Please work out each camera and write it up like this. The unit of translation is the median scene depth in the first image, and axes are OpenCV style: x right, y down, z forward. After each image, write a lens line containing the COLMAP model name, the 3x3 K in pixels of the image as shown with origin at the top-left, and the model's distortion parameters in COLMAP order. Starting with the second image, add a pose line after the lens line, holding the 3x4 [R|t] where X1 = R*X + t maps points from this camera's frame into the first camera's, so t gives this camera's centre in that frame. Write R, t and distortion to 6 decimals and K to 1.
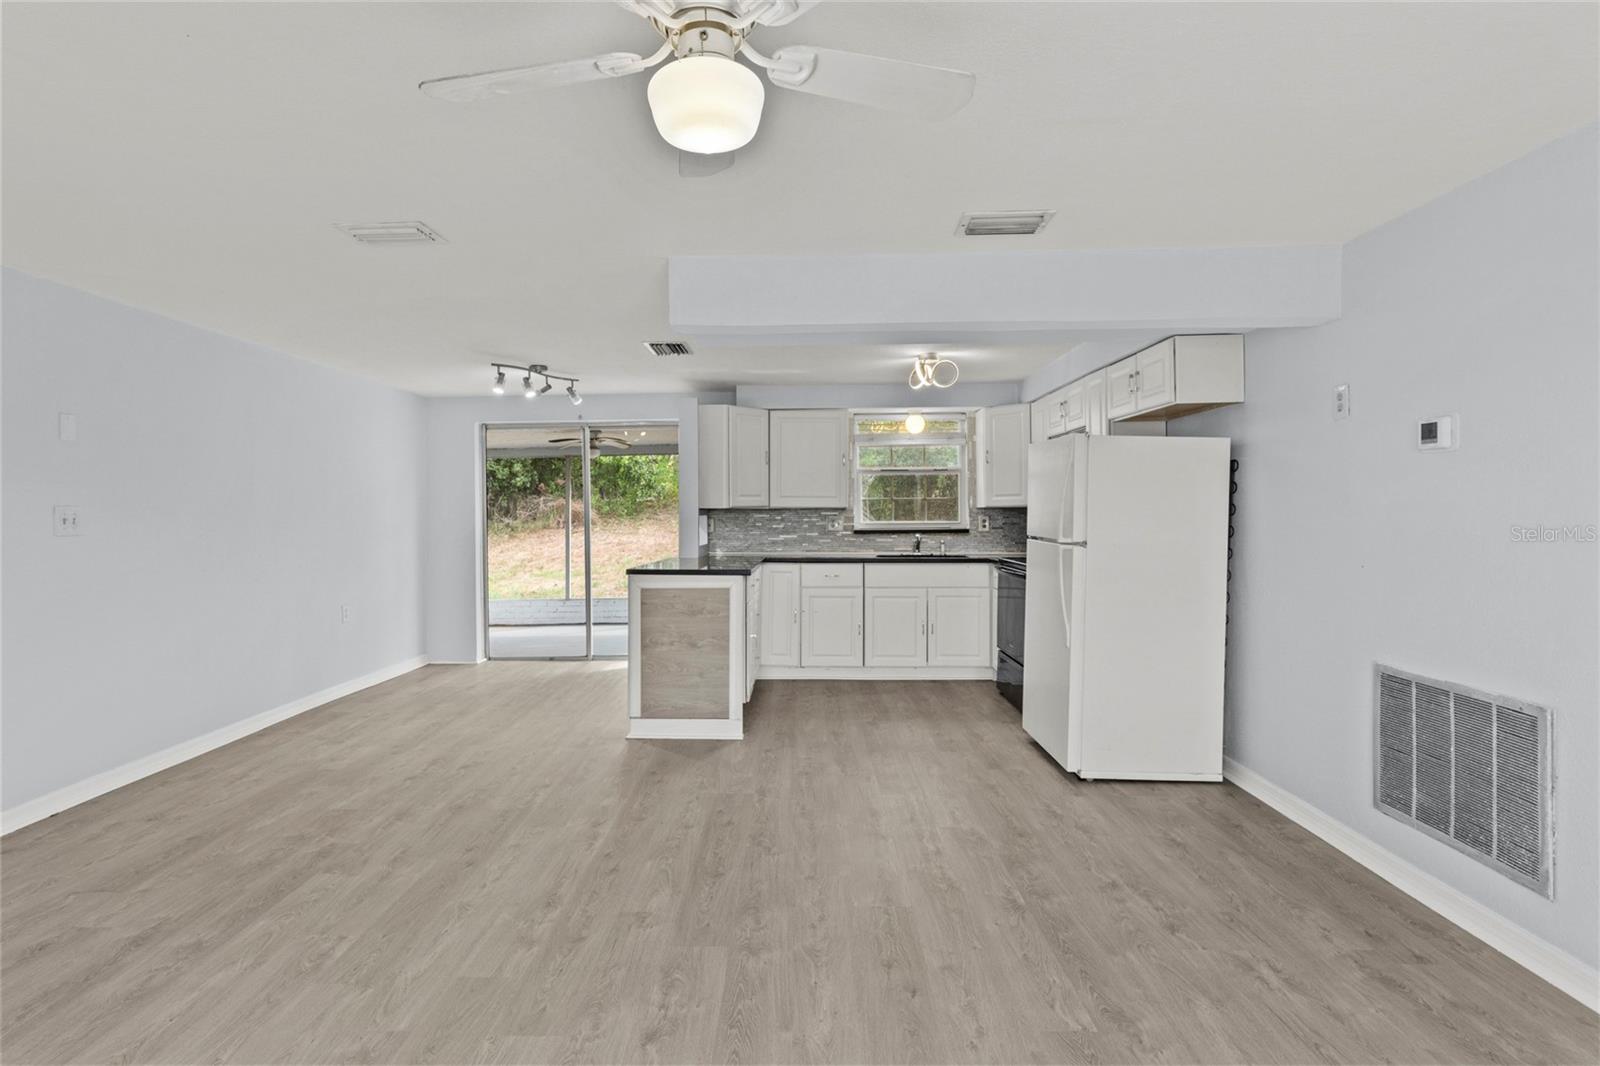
lens RADIAL K [[800.3, 0, 785.2], [0, 800.3, 514.9], [0, 0, 1]] dist [0.002475, -0.001061]
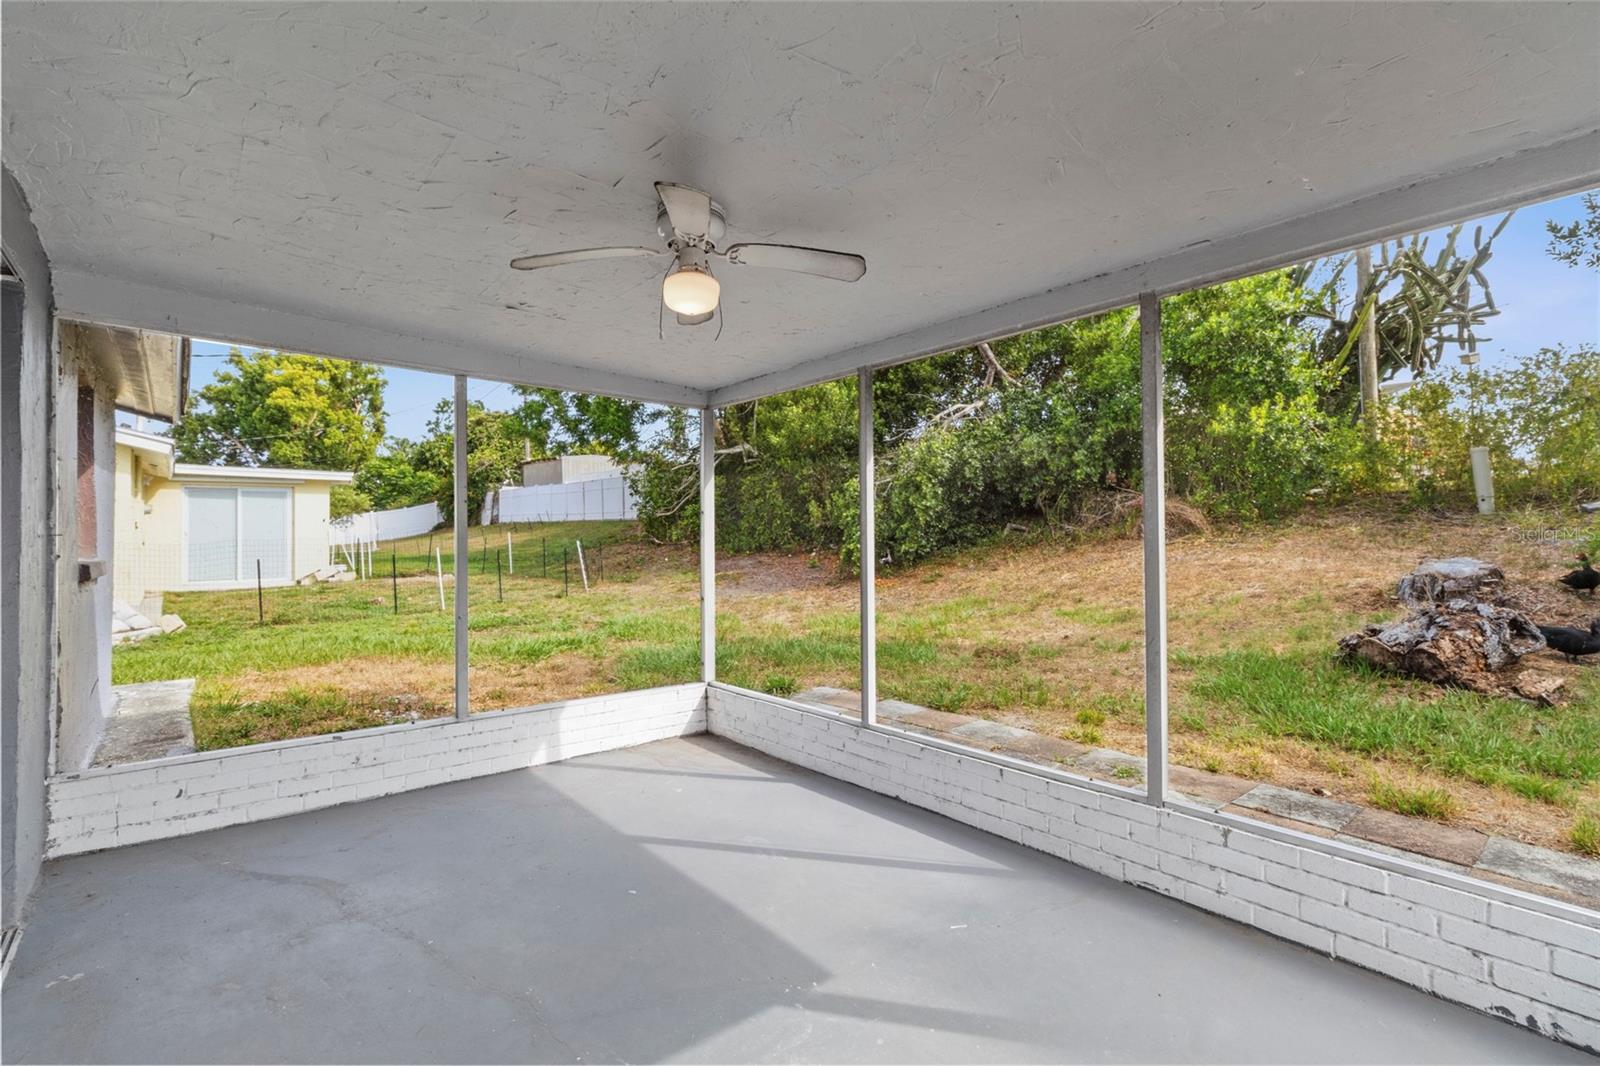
lens RADIAL K [[737.3, 0, 788.8], [0, 737.3, 510.3], [0, 0, 1]] dist [0.005165, 0.000192]
pose [[0.660931, -0.016264, -0.750270, -0.041757], [0.005378, 0.999842, -0.016936, 0.008405], [0.750427, 0.007159, 0.660914, 1.885634]]
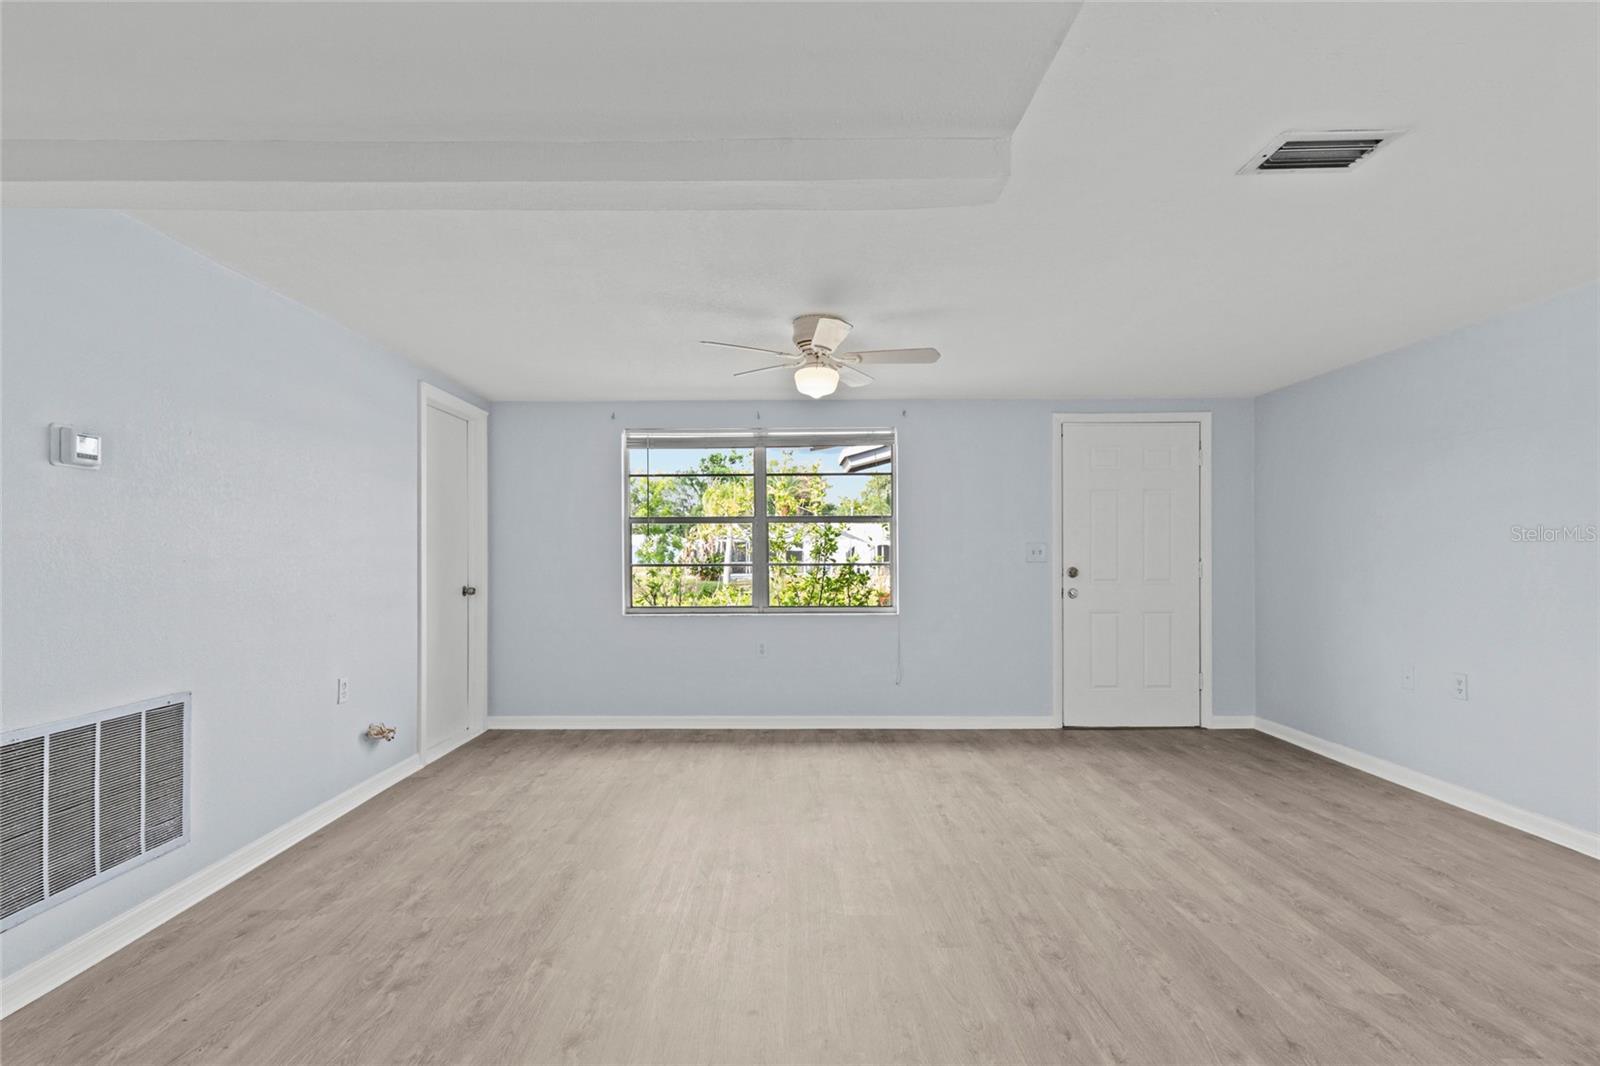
lens RADIAL K [[750.2, 0, 786.9], [0, 750.2, 552.6], [0, 0, 1]] dist [0.003703, 0.000183]
pose [[-0.999816, 0.006618, -0.018009, 0.016596], [0.006474, 0.999947, 0.008043, 0.011142], [0.018061, 0.007925, -0.999805, 1.240845]]
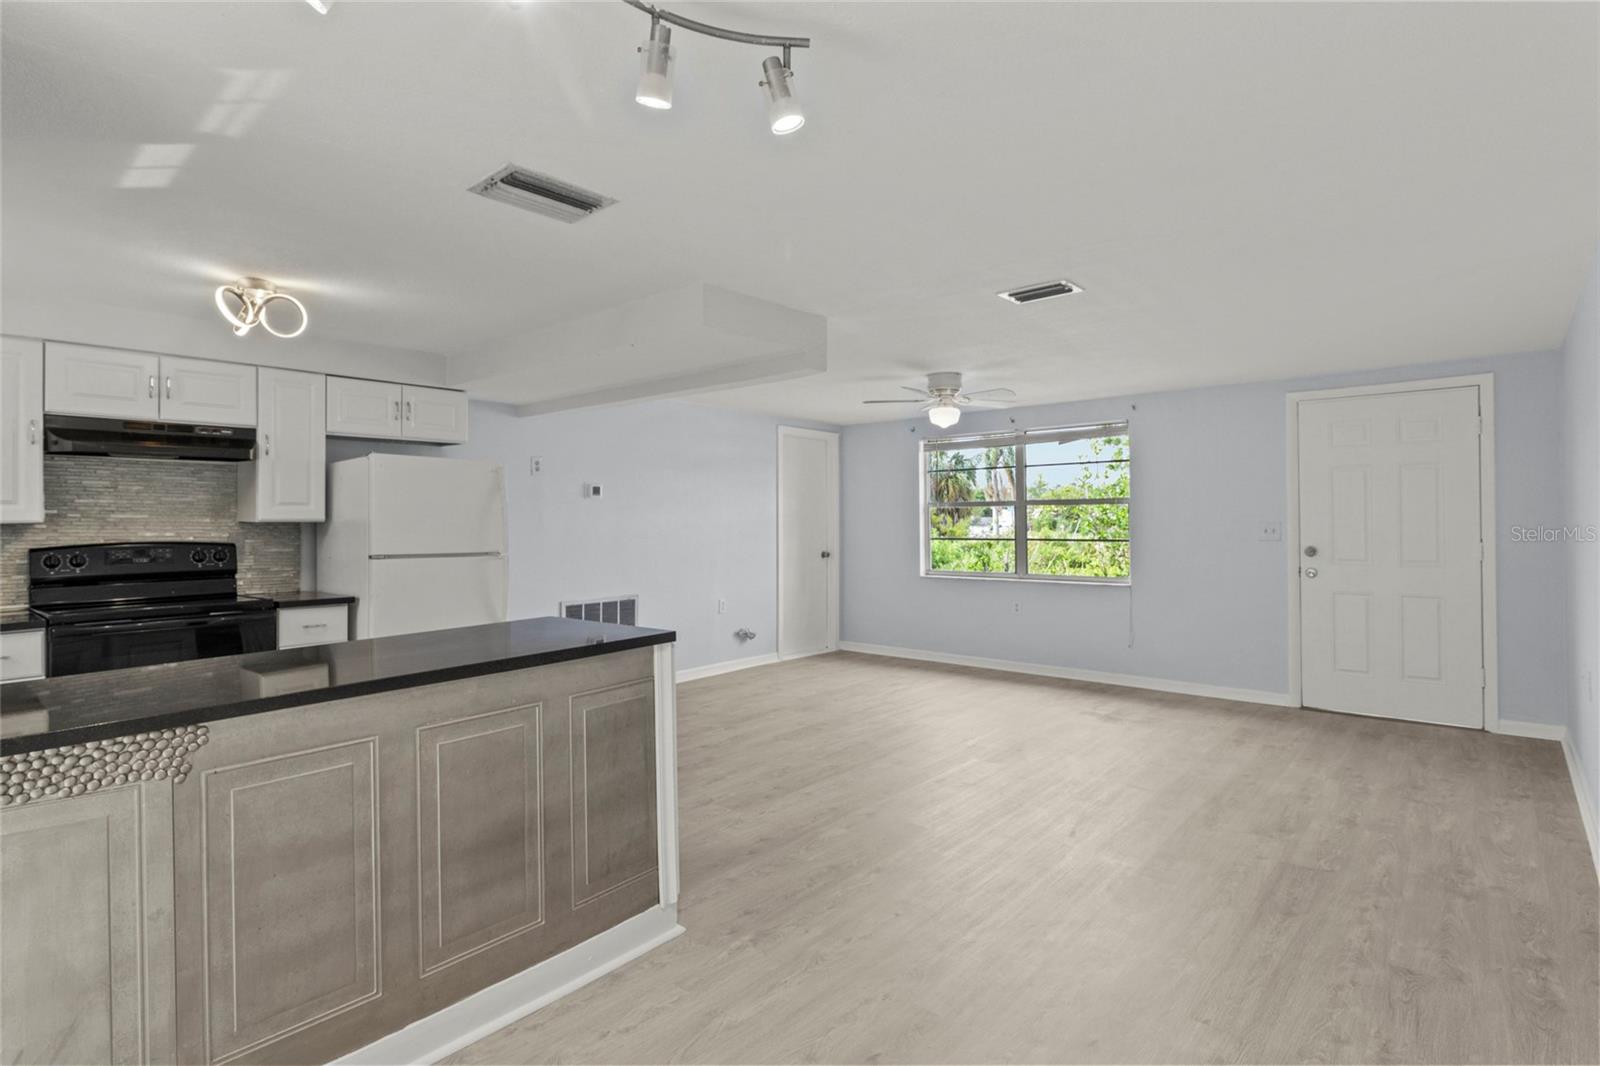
lens RADIAL K [[800.3, 0, 785.2], [0, 800.3, 514.9], [0, 0, 1]] dist [0.002475, -0.001061]
pose [[-0.765297, 0.014366, 0.643517, -0.707879], [0.013986, 0.999886, -0.005688, -0.009133], [-0.643525, 0.004648, -0.765411, 1.587171]]
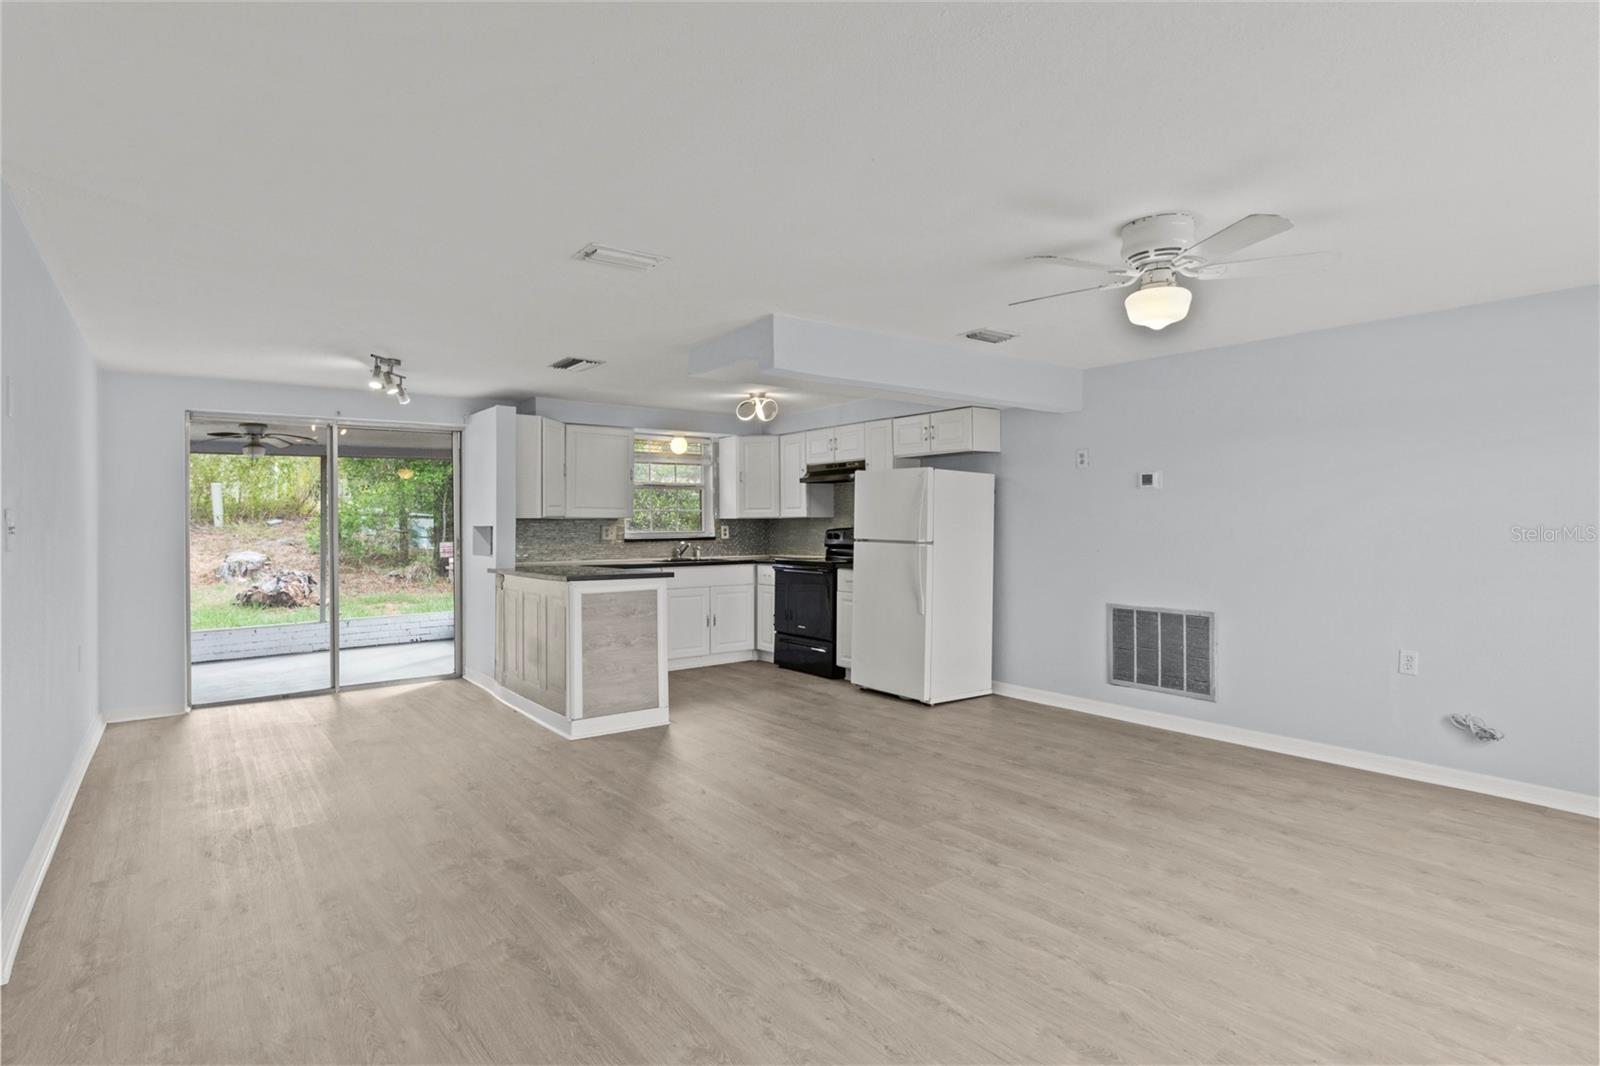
lens RADIAL K [[800.3, 0, 785.2], [0, 800.3, 514.9], [0, 0, 1]] dist [0.002475, -0.001061]
pose [[0.783038, 0.007077, 0.621933, -0.717293], [0.003217, 0.999876, -0.015427, 0.006492], [-0.621965, 0.014081, 0.782918, 0.020737]]
